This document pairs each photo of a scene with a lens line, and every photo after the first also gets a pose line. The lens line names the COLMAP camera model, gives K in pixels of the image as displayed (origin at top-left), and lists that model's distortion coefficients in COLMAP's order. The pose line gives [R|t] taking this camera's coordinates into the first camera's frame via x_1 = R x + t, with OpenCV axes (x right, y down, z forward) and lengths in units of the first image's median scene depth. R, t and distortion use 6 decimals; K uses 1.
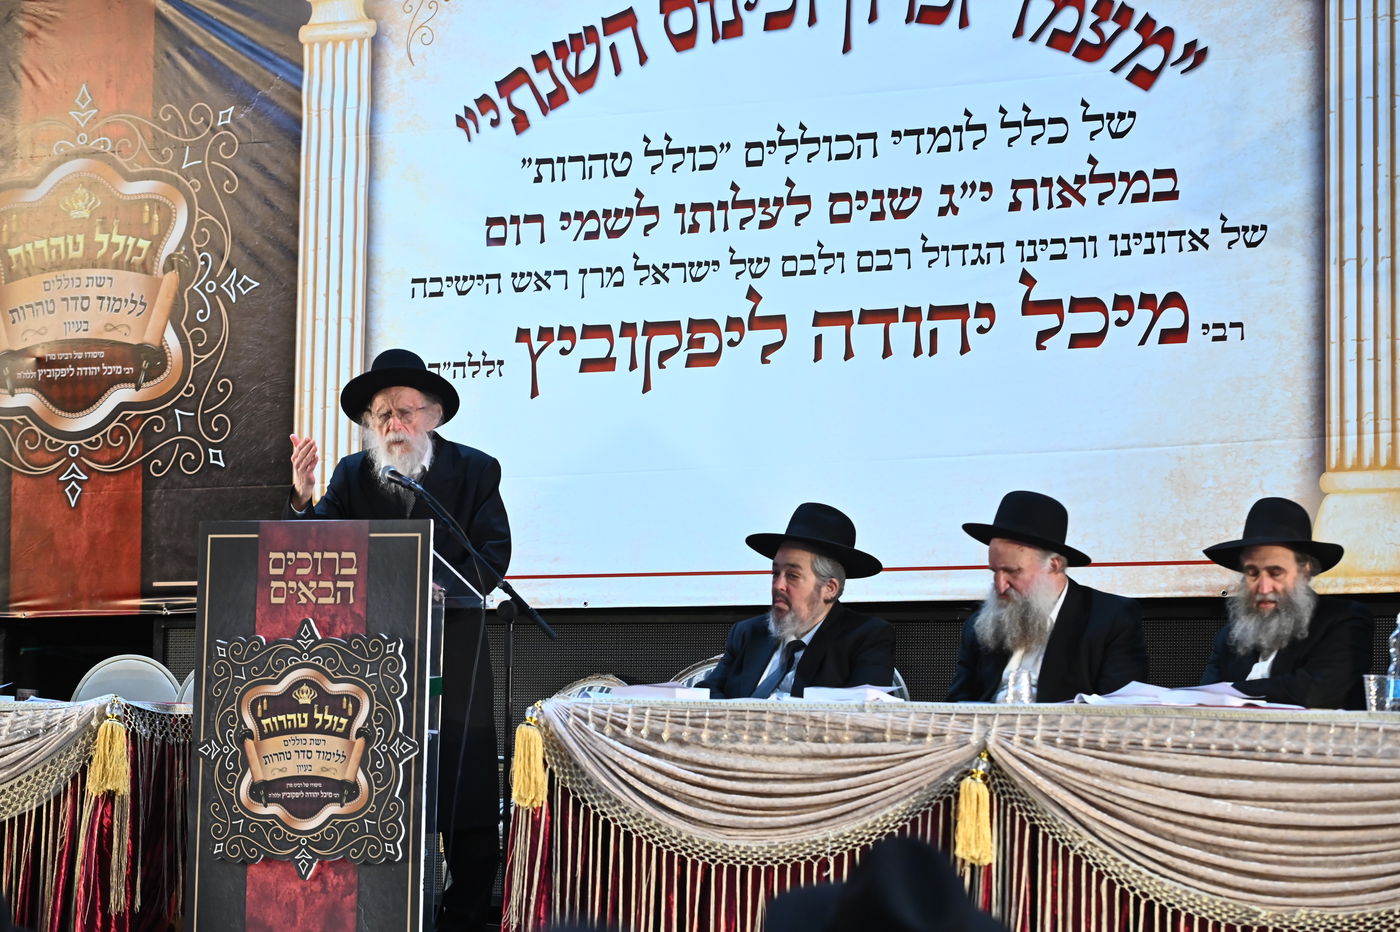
lens RADIAL K [[3634.9, 0, 704.9], [0, 3634.9, 464.7], [0, 0, 1]] dist [0.156701, 0.533079]
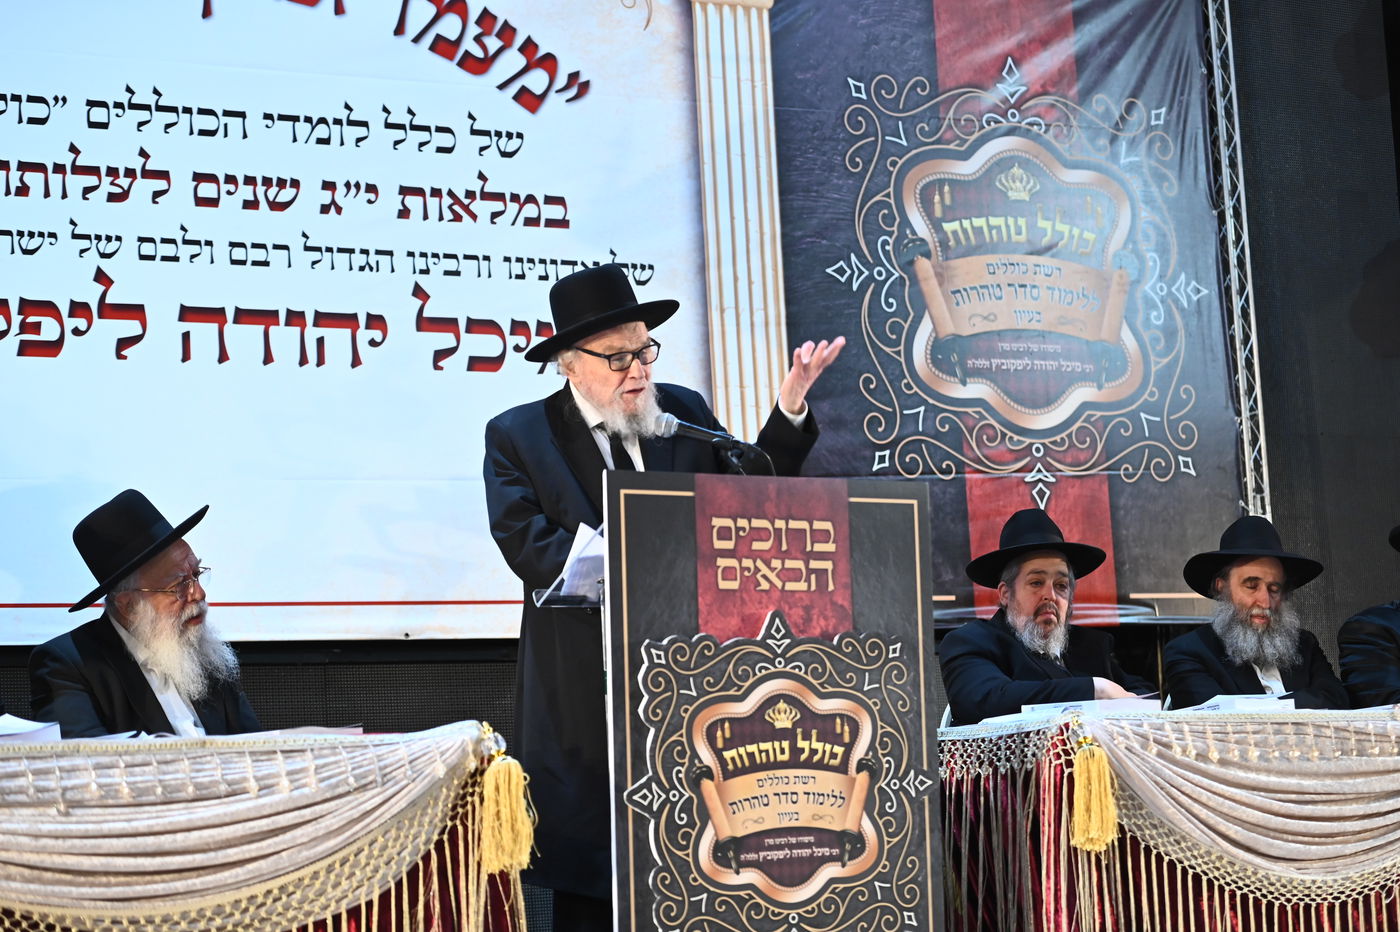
lens RADIAL K [[2788.9, 0, 688.7], [0, 2788.9, 460.5], [0, 0, 1]] dist [-0.063589, -0.223981]
pose [[0.600911, 0.067508, 0.796460, -0.430958], [-0.019937, 0.997383, -0.069496, 0.039292], [-0.799067, 0.025882, 0.600685, 0.519986]]
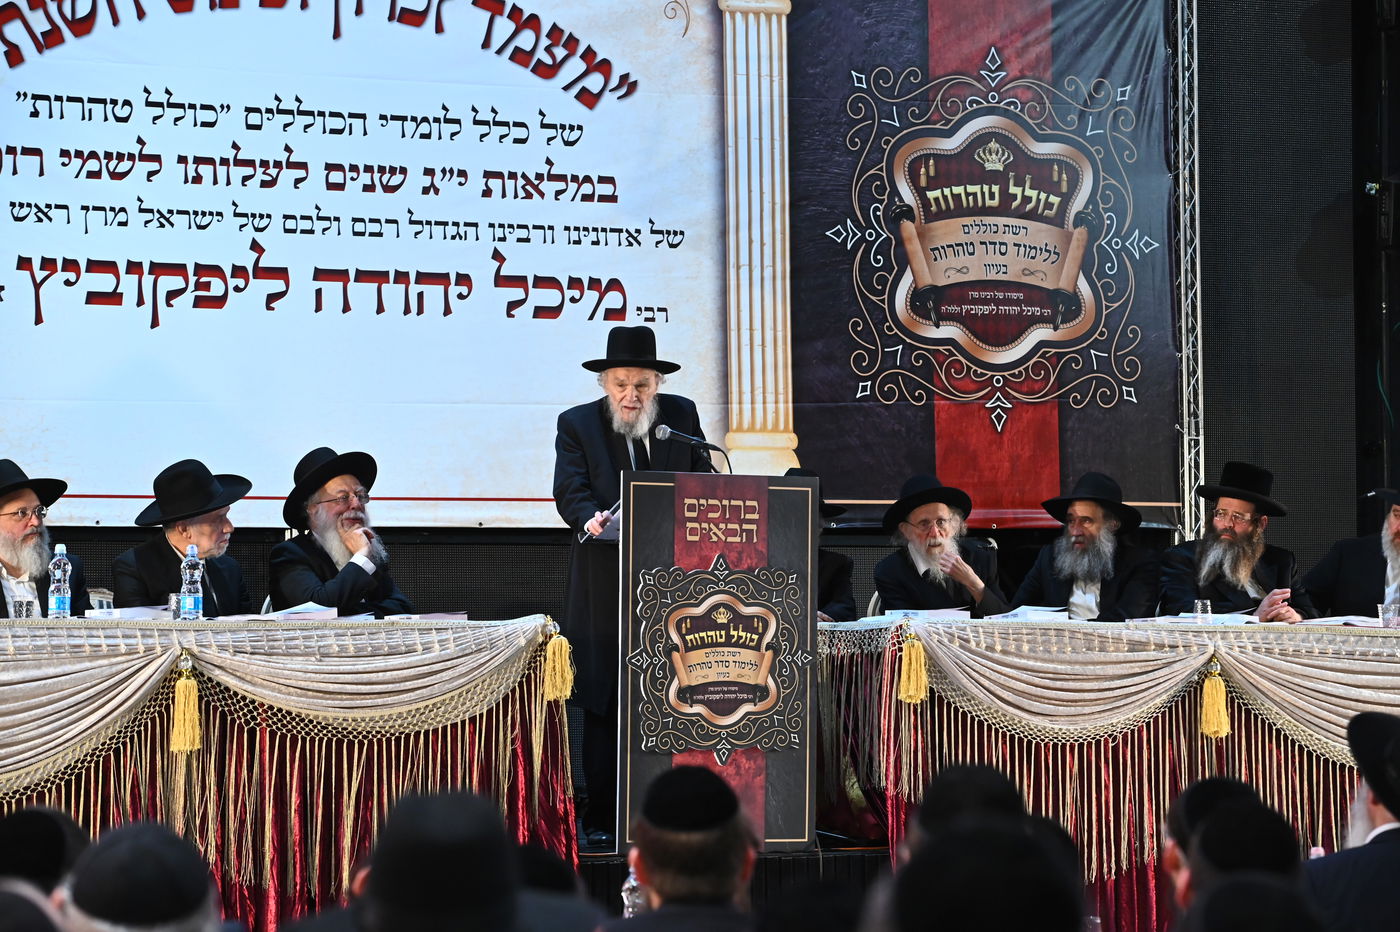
lens RADIAL K [[4211.3, 0, 698.1], [0, 4211.3, 448.0], [0, 0, 1]] dist [0.424721, -0.944383]
pose [[0.621773, 0.028199, 0.782690, -0.940156], [-0.055286, 0.998439, 0.007947, -0.003322], [-0.781244, -0.048213, 0.622362, 0.093027]]
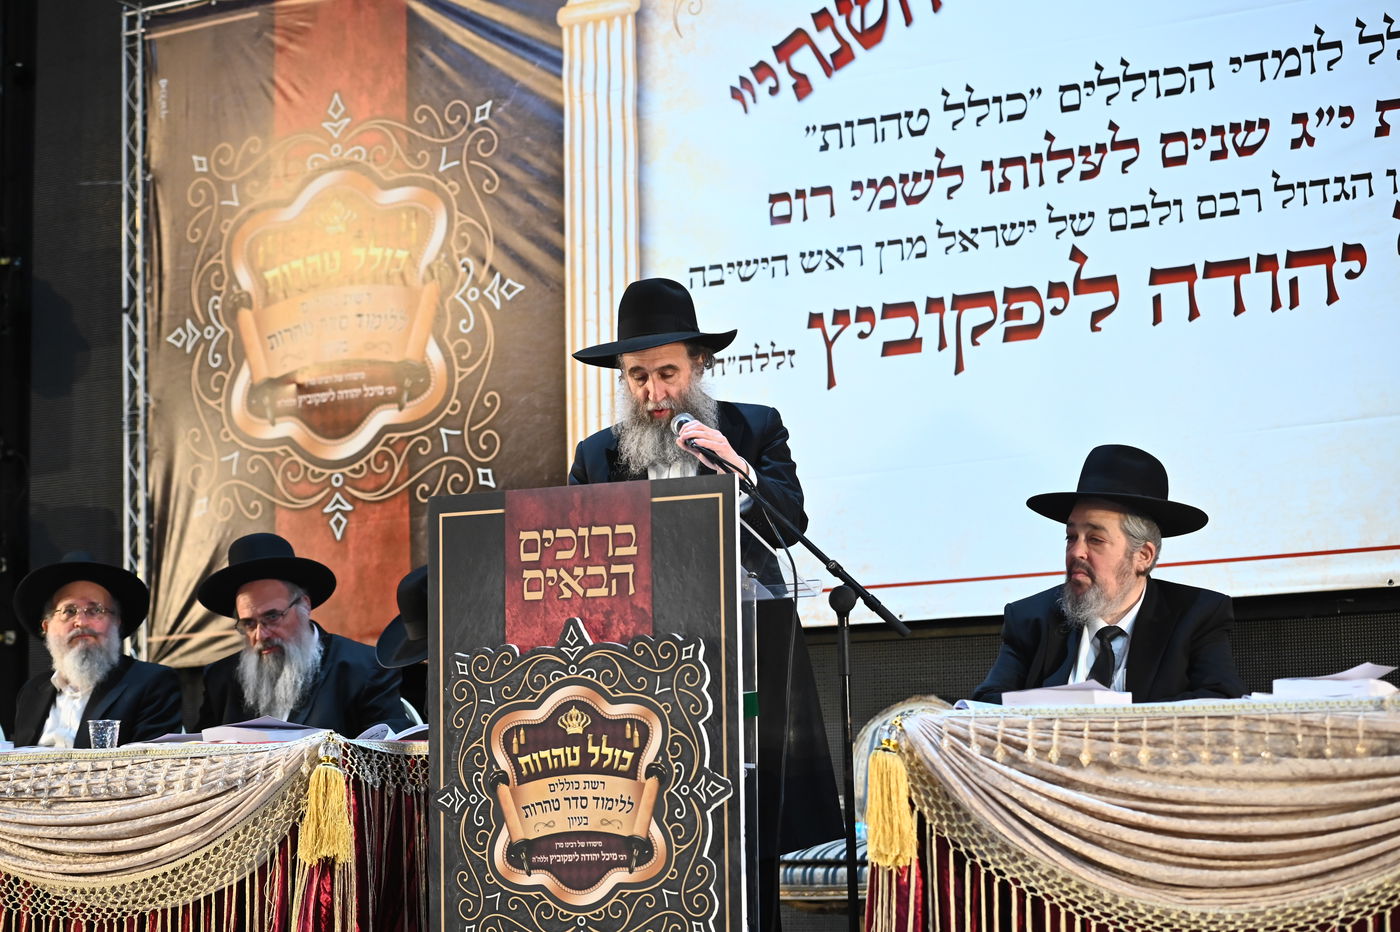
lens RADIAL K [[2792.2, 0, 699.7], [0, 2792.2, 470.8], [0, 0, 1]] dist [-0.099203, 0.141074]
pose [[0.996162, -0.045620, -0.074702, -0.030663], [0.043158, 0.998481, -0.034247, 0.025182], [0.076150, 0.030892, 0.996618, 0.335255]]
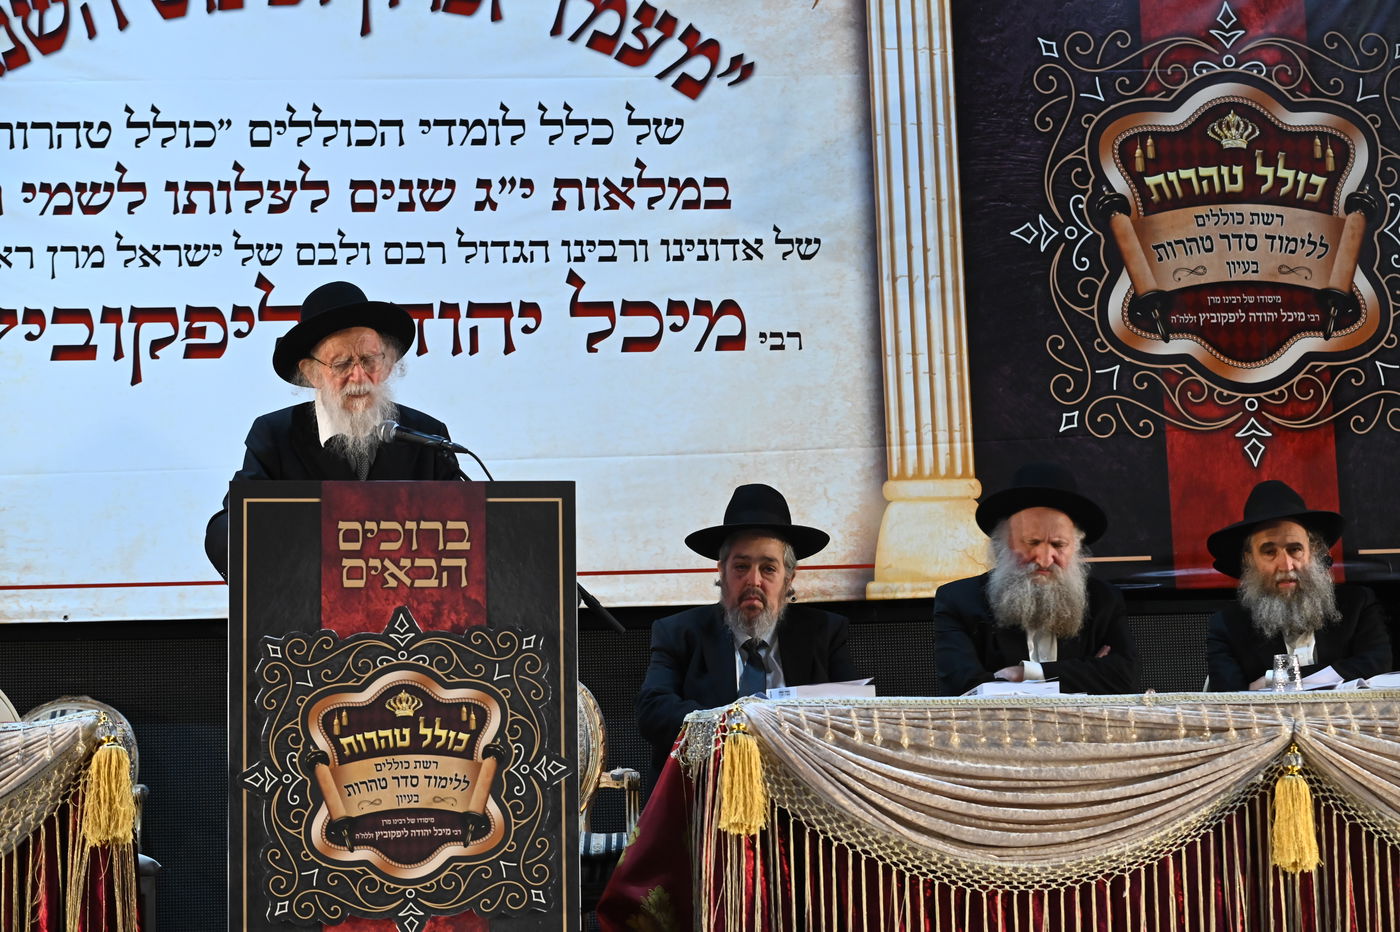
lens RADIAL K [[2792.2, 0, 699.7], [0, 2792.2, 470.8], [0, 0, 1]] dist [-0.099203, 0.141074]
pose [[0.833661, 0.025552, 0.551684, -0.294211], [-0.008137, 0.999389, -0.033991, 0.025270], [-0.552216, 0.023848, 0.833360, 0.358868]]
